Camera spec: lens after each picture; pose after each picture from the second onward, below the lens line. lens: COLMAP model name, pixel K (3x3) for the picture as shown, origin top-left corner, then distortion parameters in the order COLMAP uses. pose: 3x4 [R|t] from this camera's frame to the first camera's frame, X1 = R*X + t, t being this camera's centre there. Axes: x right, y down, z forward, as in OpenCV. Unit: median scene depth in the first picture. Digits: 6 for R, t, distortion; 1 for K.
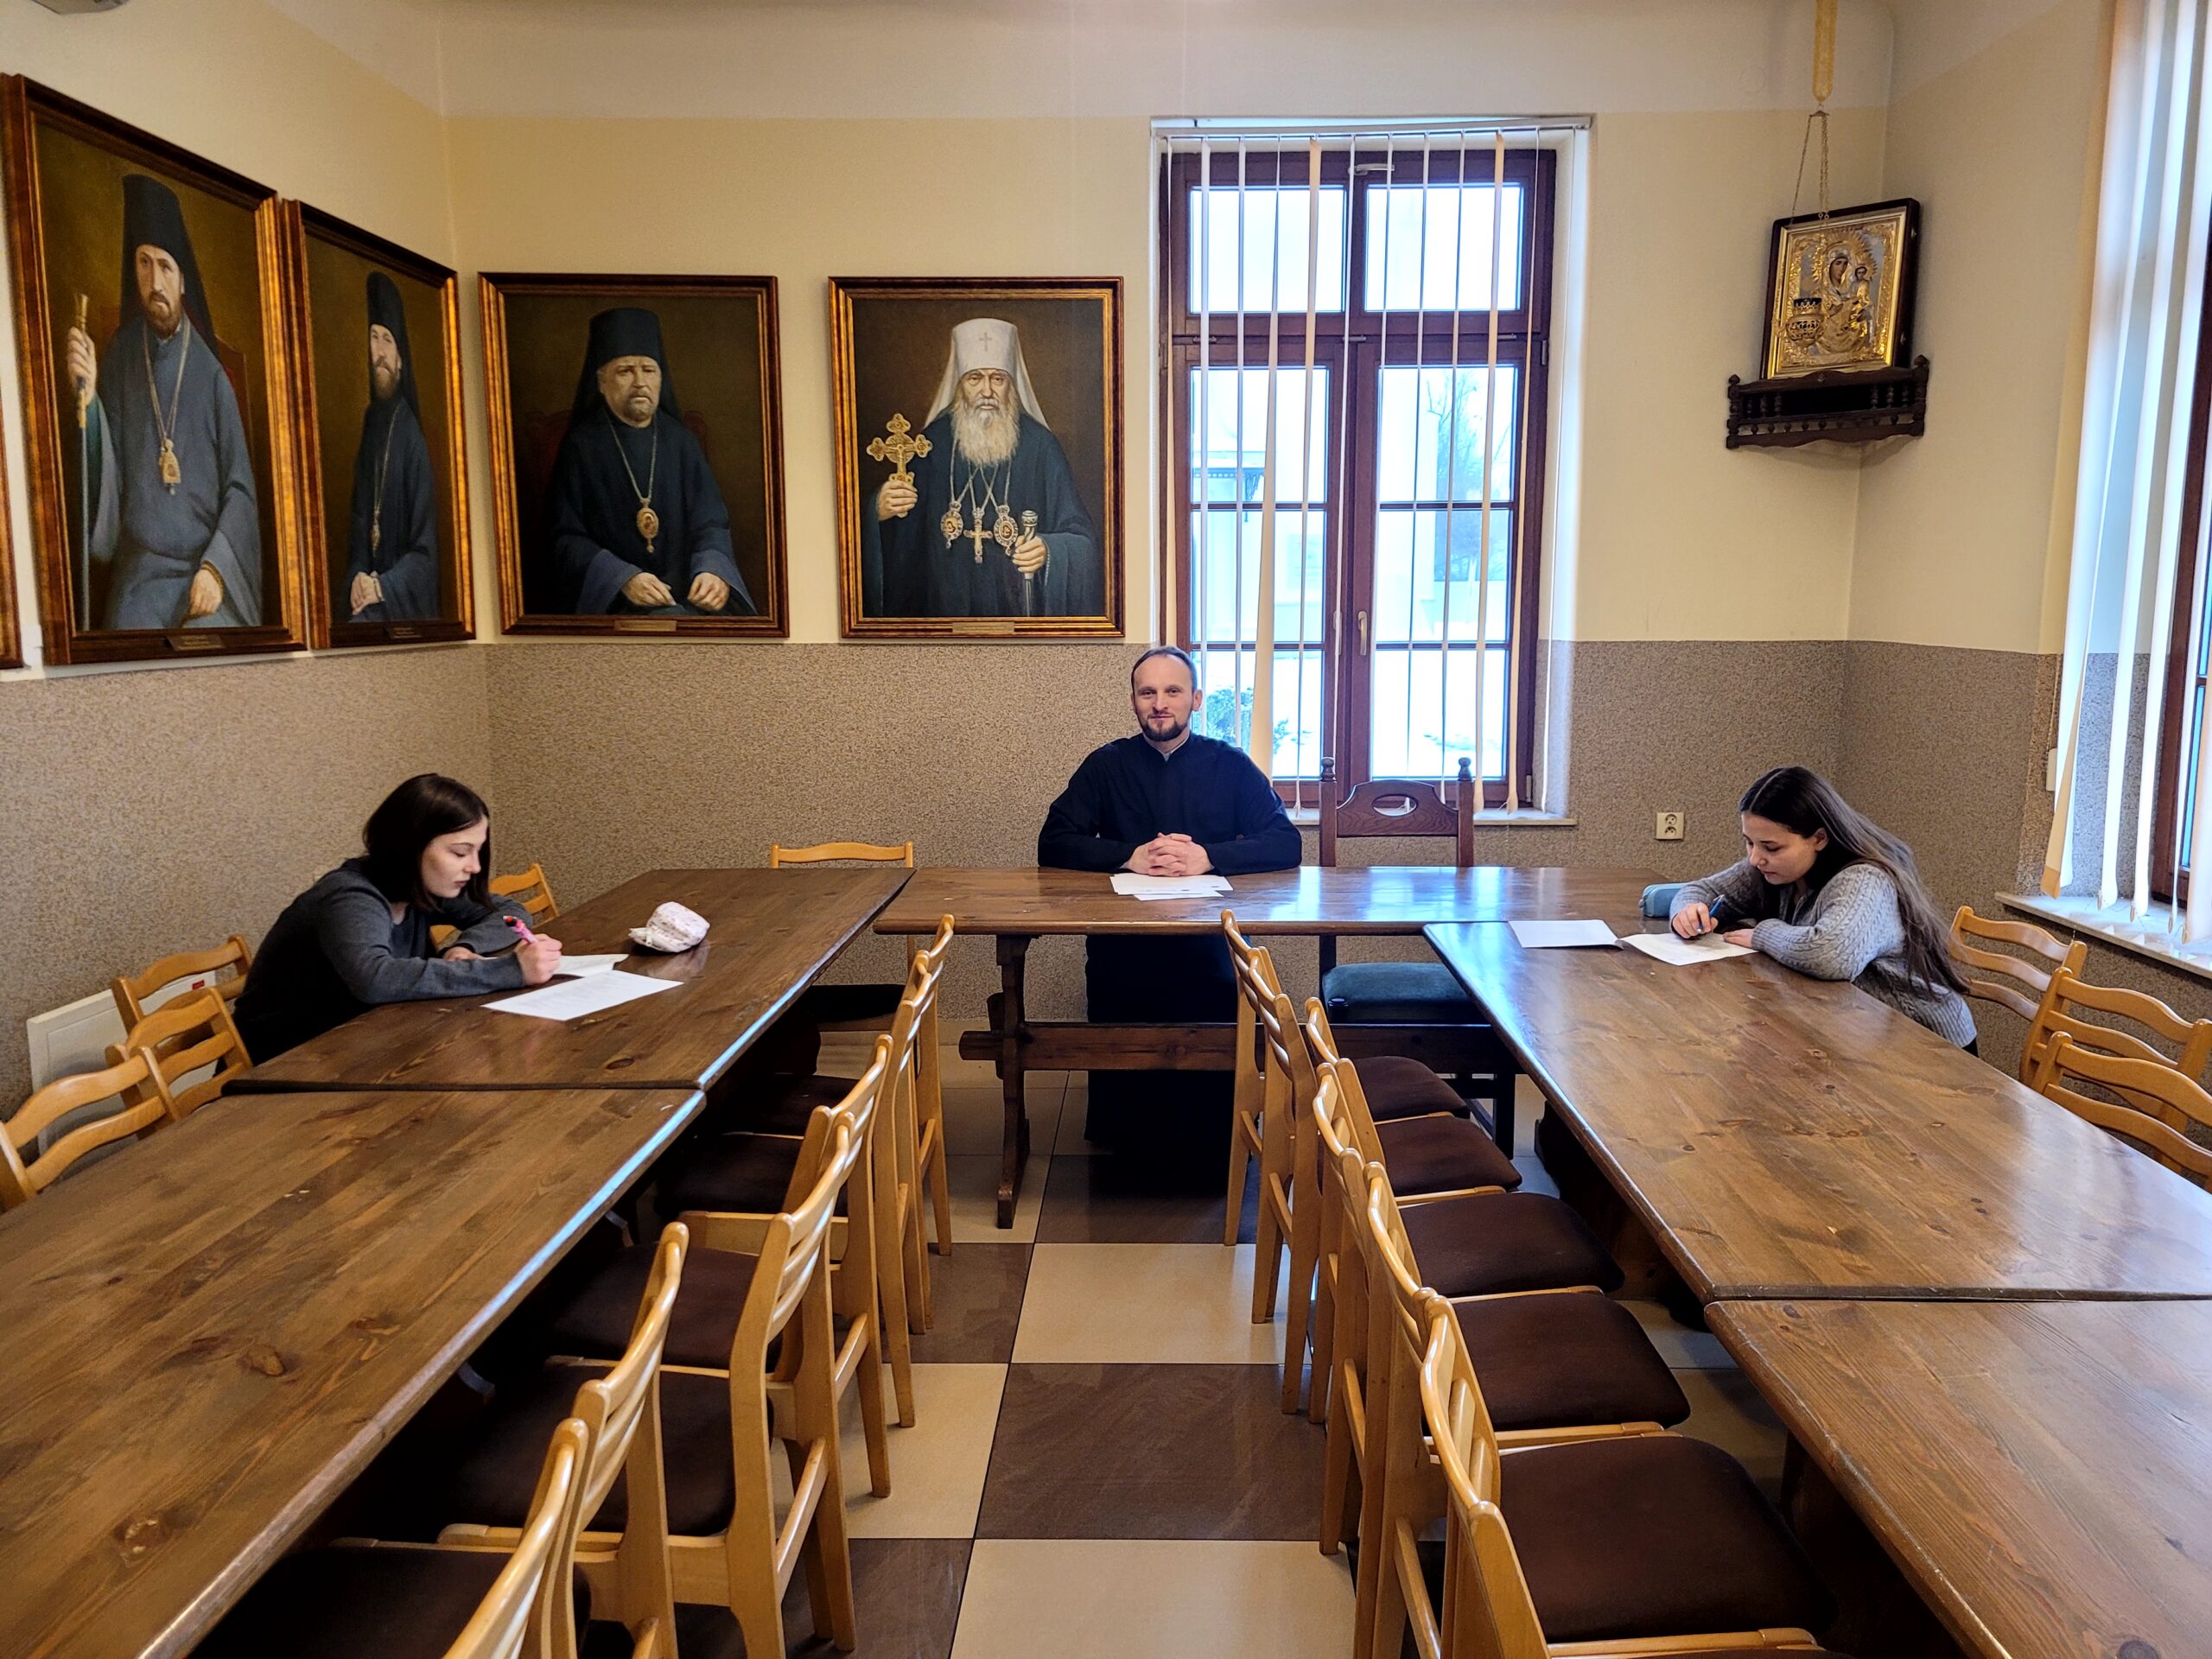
lens RADIAL K [[1698.2, 0, 1143.6], [0, 1698.2, 839.8], [0, 0, 1]] dist [0.053869, -0.044400]
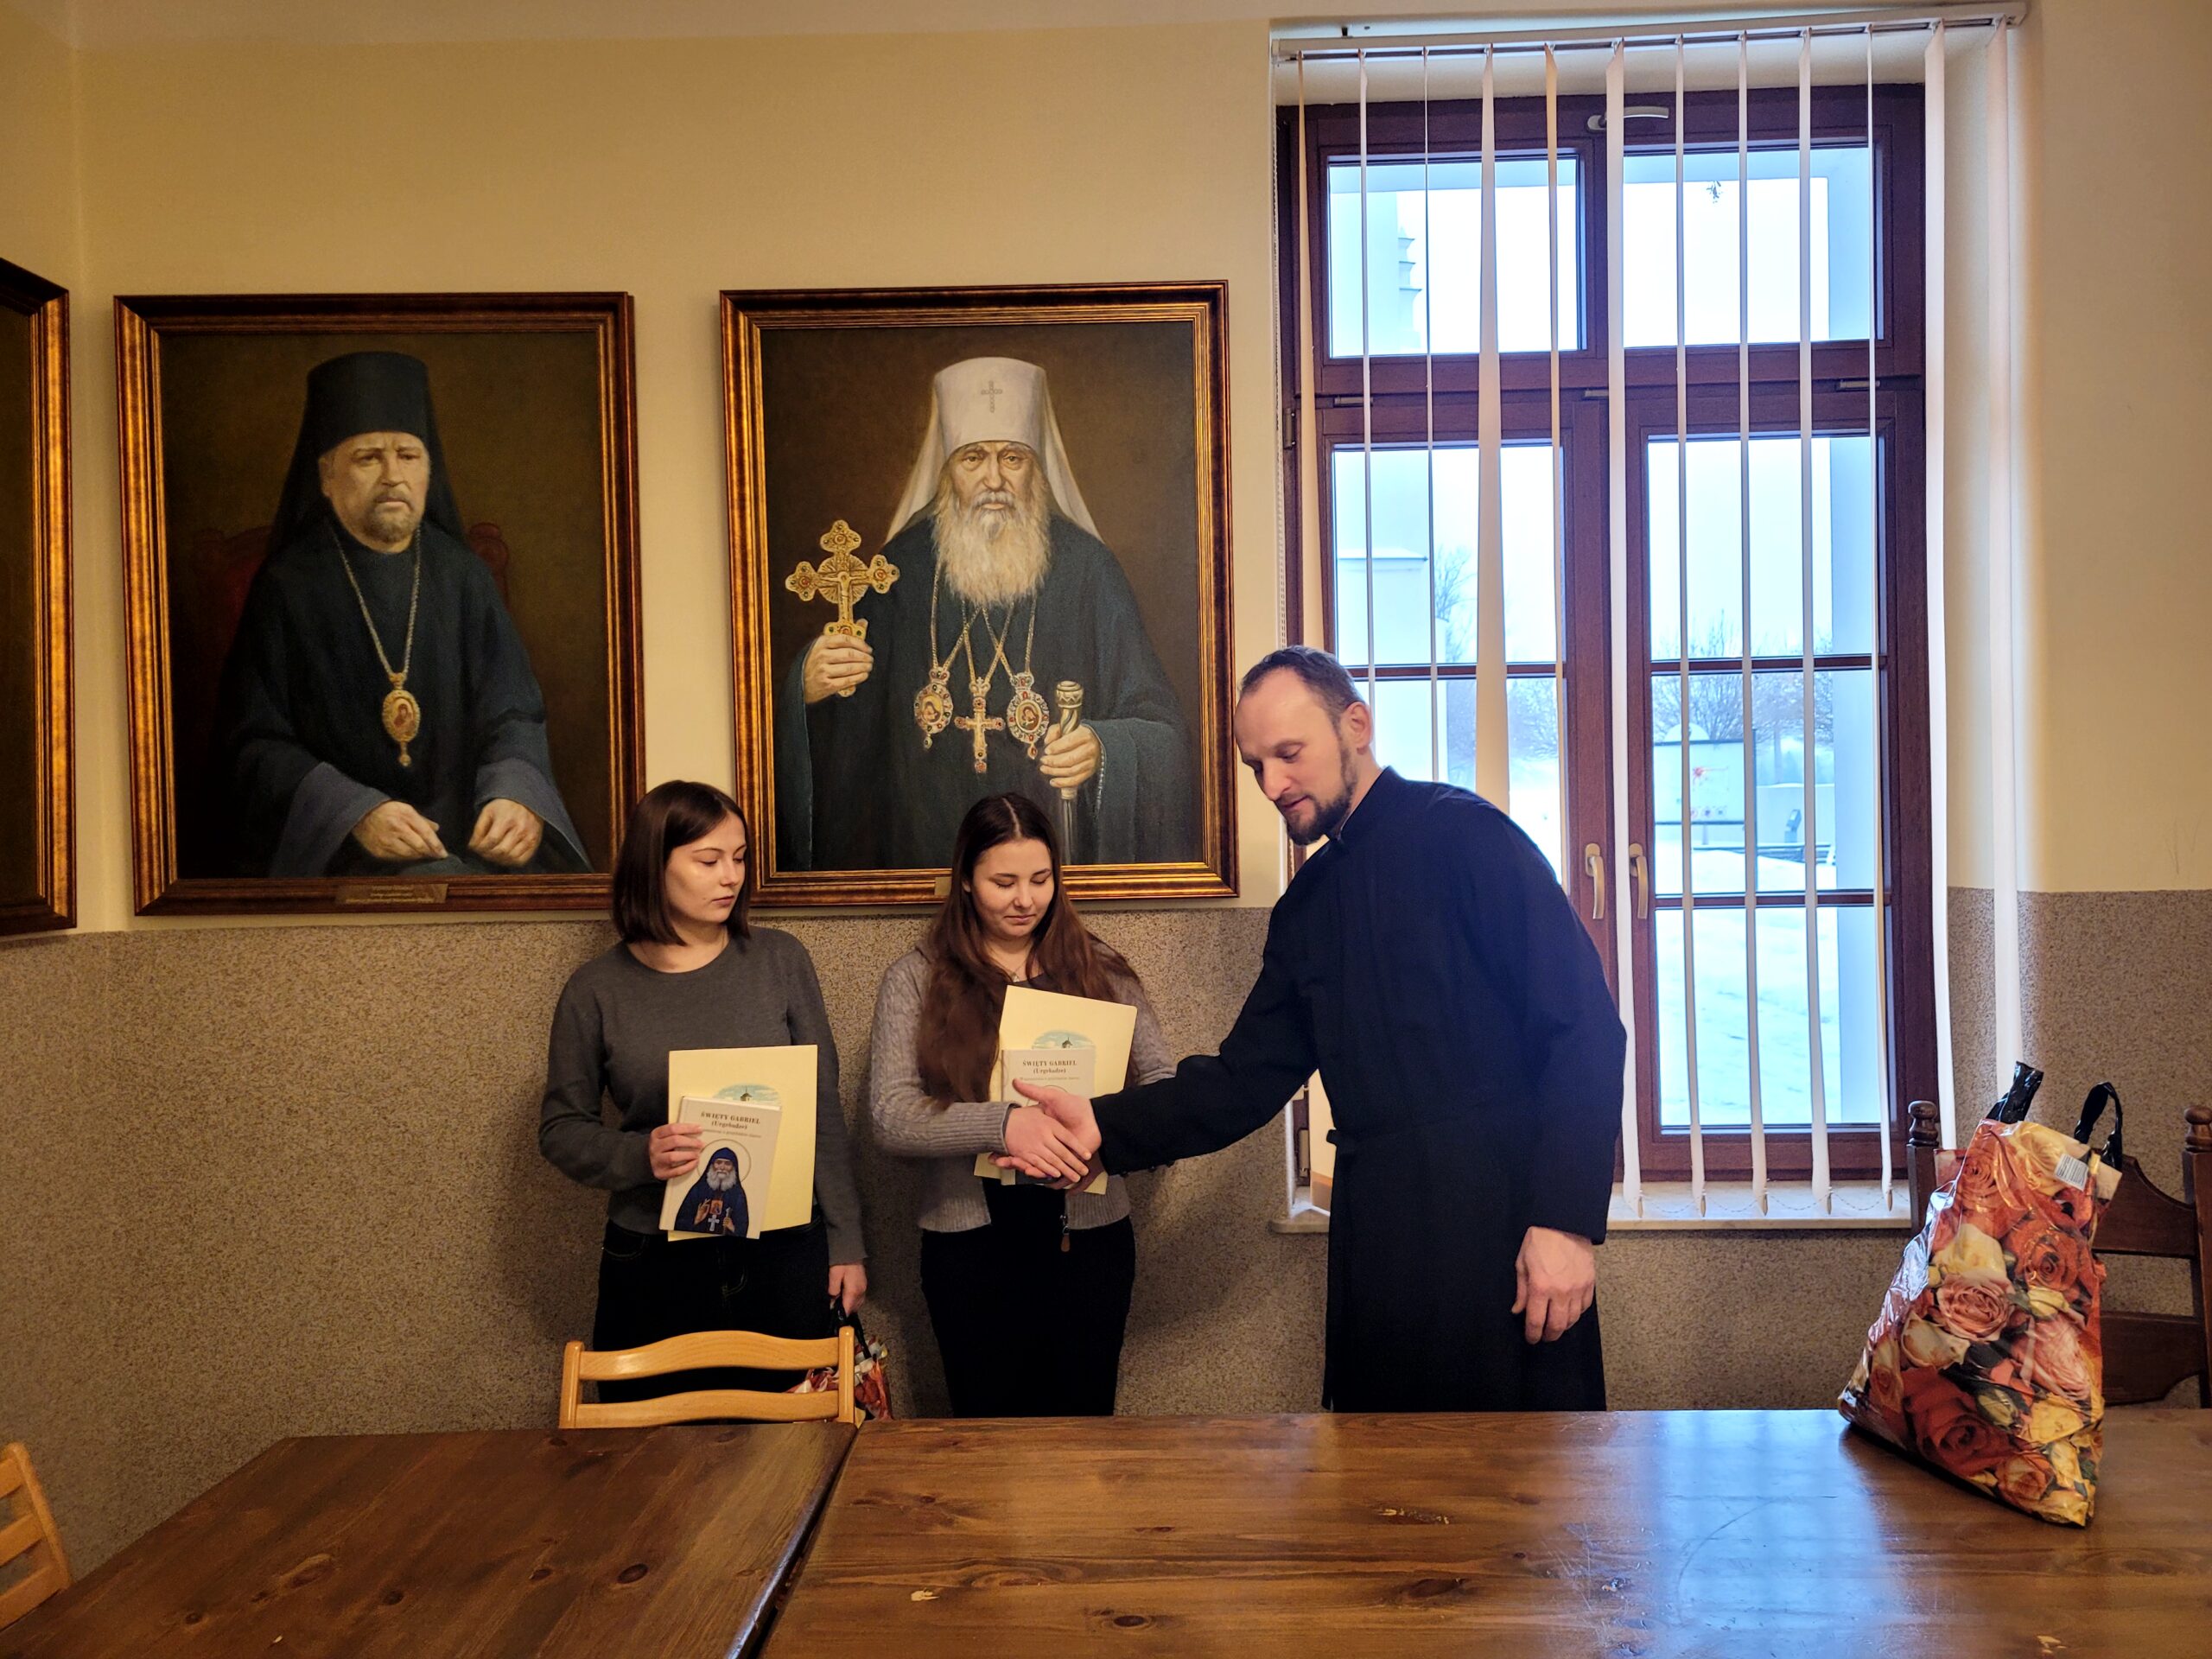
lens RADIAL K [[1698.2, 0, 1122.4], [0, 1698.2, 817.0], [0, 0, 1]] dist [0.053869, -0.044400]
pose [[0.999823, -0.017860, -0.005914, -0.046742], [0.016888, 0.990530, -0.136254, -0.070300], [0.008292, 0.136130, 0.990656, 0.442215]]
